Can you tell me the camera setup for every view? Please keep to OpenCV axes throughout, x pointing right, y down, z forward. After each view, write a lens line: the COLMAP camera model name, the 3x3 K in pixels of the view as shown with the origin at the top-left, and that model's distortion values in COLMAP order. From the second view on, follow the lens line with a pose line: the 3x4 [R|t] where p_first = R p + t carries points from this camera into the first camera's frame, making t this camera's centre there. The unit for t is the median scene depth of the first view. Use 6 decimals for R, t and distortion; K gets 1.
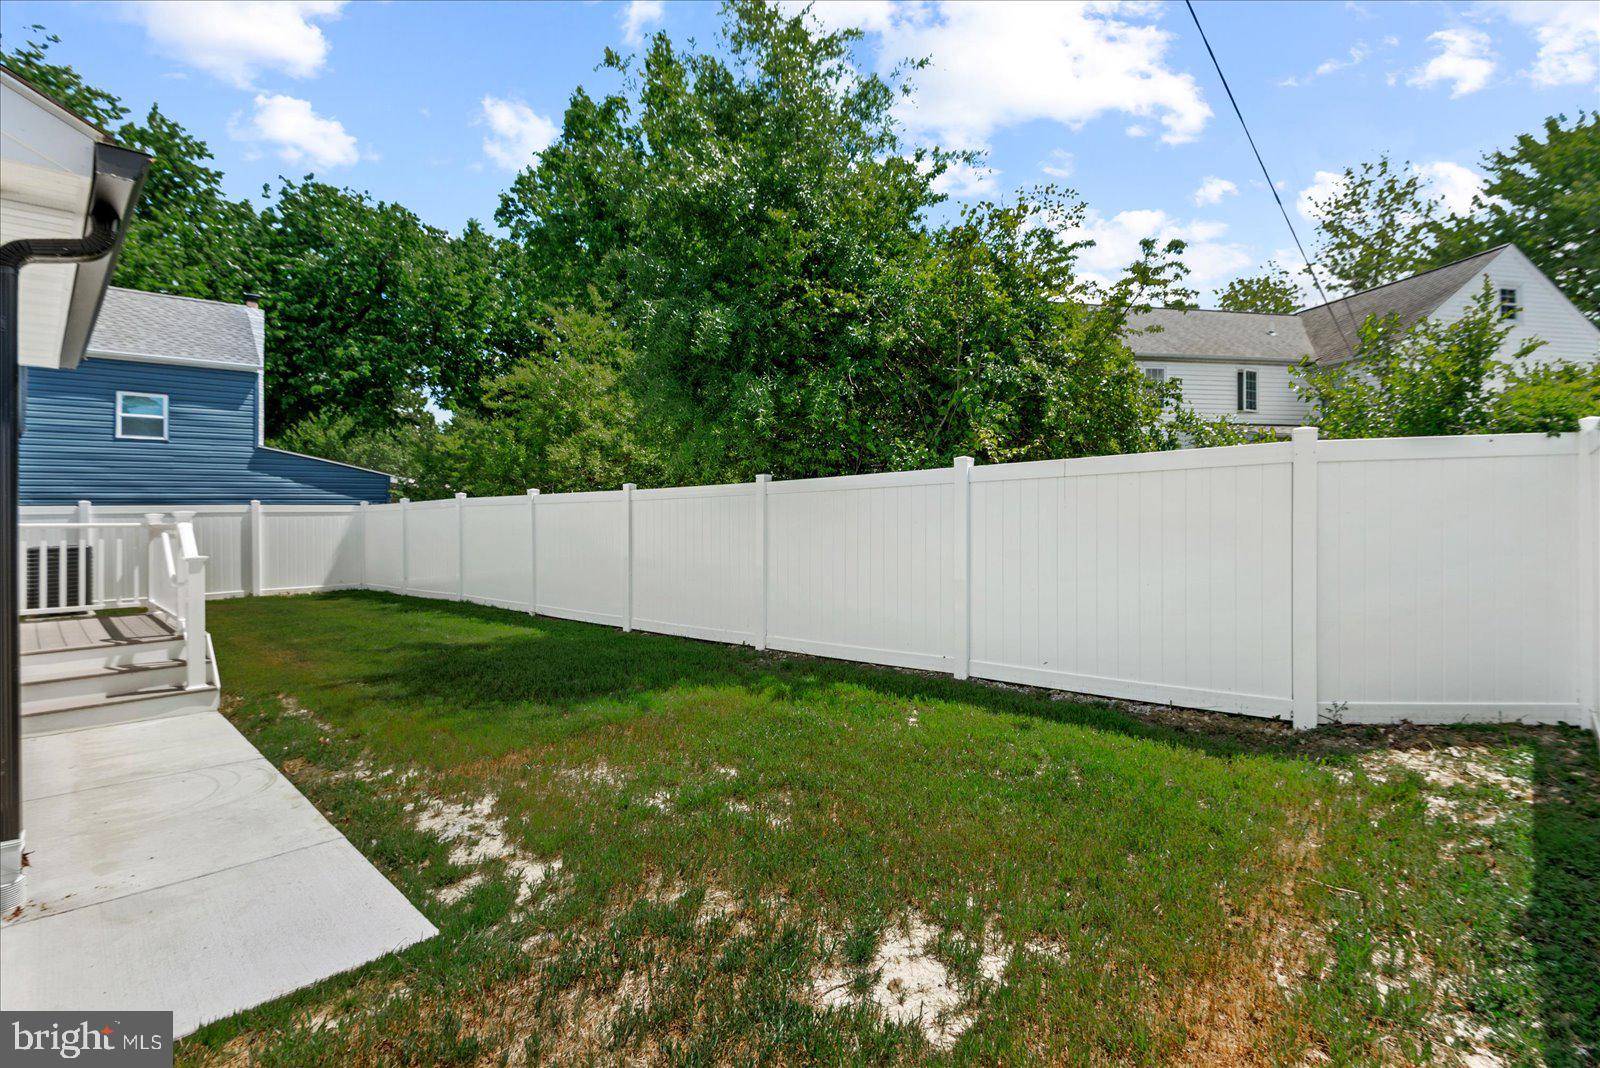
lens RADIAL K [[688.5, 0, 794.3], [0, 688.5, 508.6], [0, 0, 1]] dist [0.007931, -0.001381]
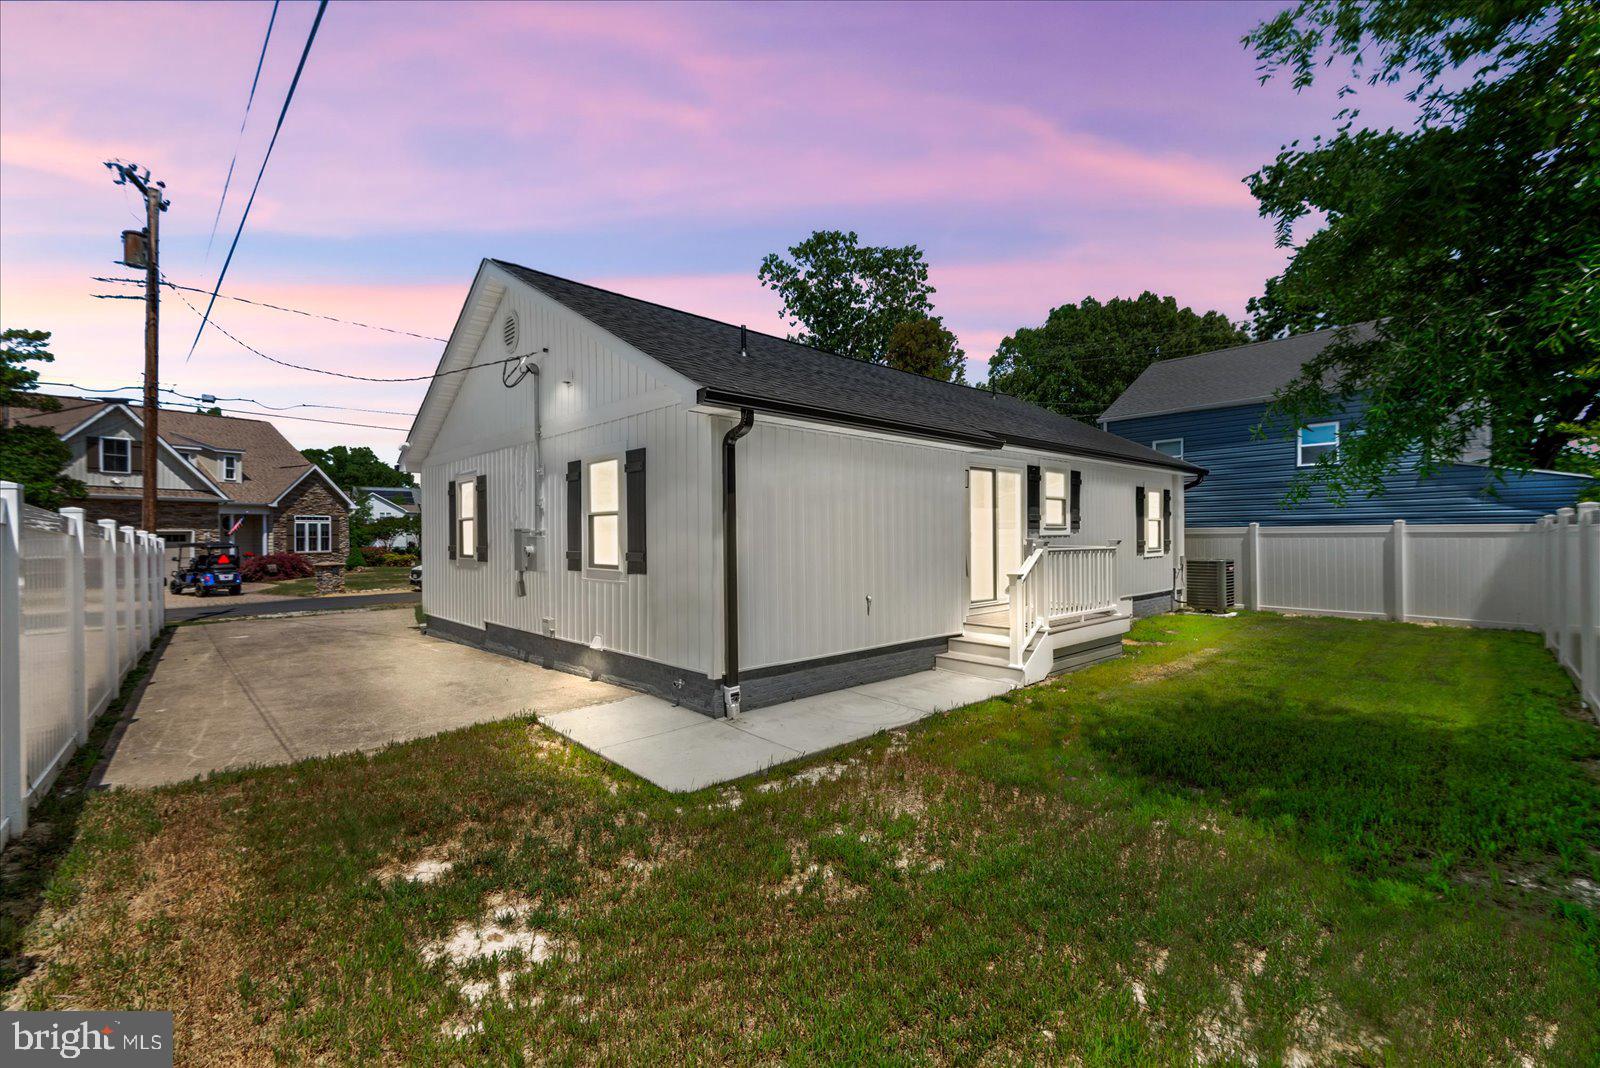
lens RADIAL K [[688.5, 0, 797.7], [0, 688.5, 532.6], [0, 0, 1]] dist [0.007931, -0.001381]
pose [[-0.019983, -0.002271, -0.999798, 0.909163], [0.013831, 0.999901, -0.002547, -0.011224], [0.999705, -0.013879, -0.019949, 1.047576]]
